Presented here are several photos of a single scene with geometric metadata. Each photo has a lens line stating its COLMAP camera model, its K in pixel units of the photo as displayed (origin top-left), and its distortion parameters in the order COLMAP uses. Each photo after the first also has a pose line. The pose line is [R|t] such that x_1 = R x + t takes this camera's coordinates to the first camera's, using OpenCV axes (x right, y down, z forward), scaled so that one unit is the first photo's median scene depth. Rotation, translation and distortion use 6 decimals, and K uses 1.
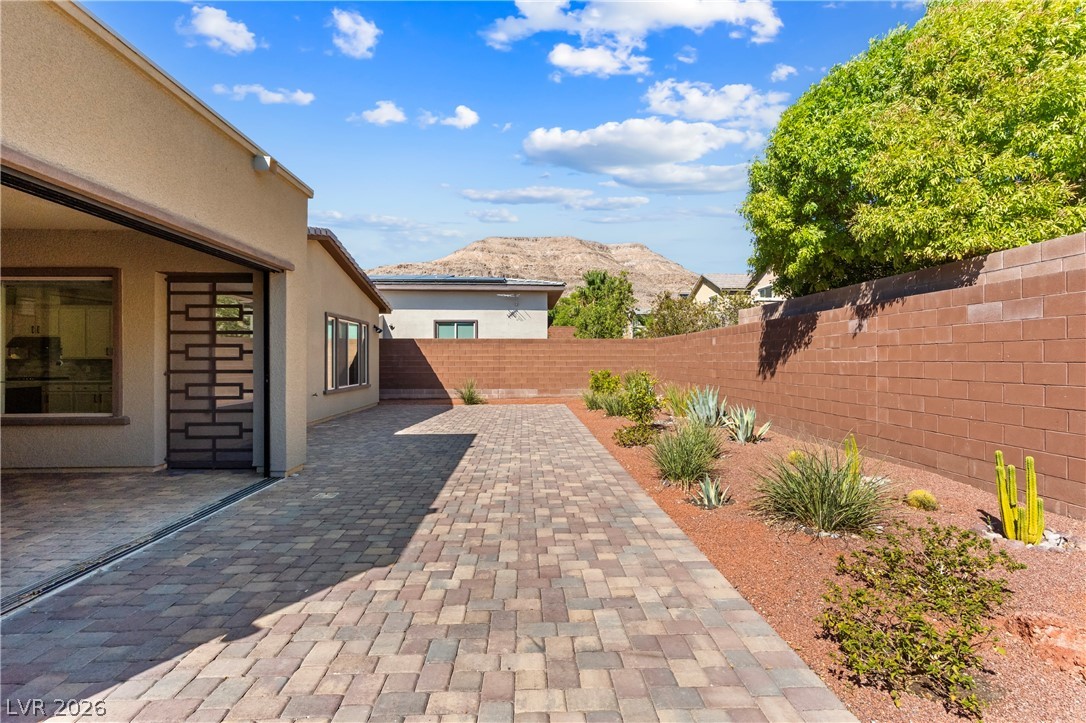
lens RADIAL K [[523.0, 0, 544.6], [0, 523.0, 359.0], [0, 0, 1]] dist [0.004821, -0.000883]
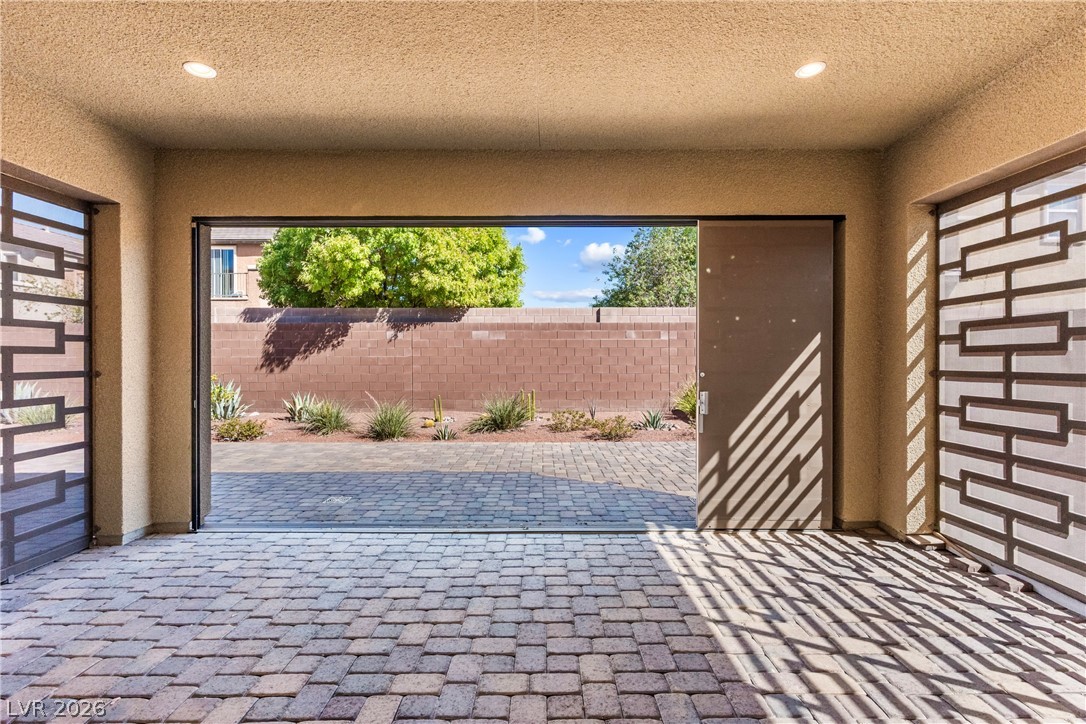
lens RADIAL K [[523.0, 0, 540.9], [0, 523.0, 361.5], [0, 0, 1]] dist [0.004821, -0.000883]
pose [[0.038116, -0.007906, 0.999242, -1.088376], [0.003192, 0.999965, 0.007789, 0.008052], [-0.999268, 0.002892, 0.038140, 0.496507]]
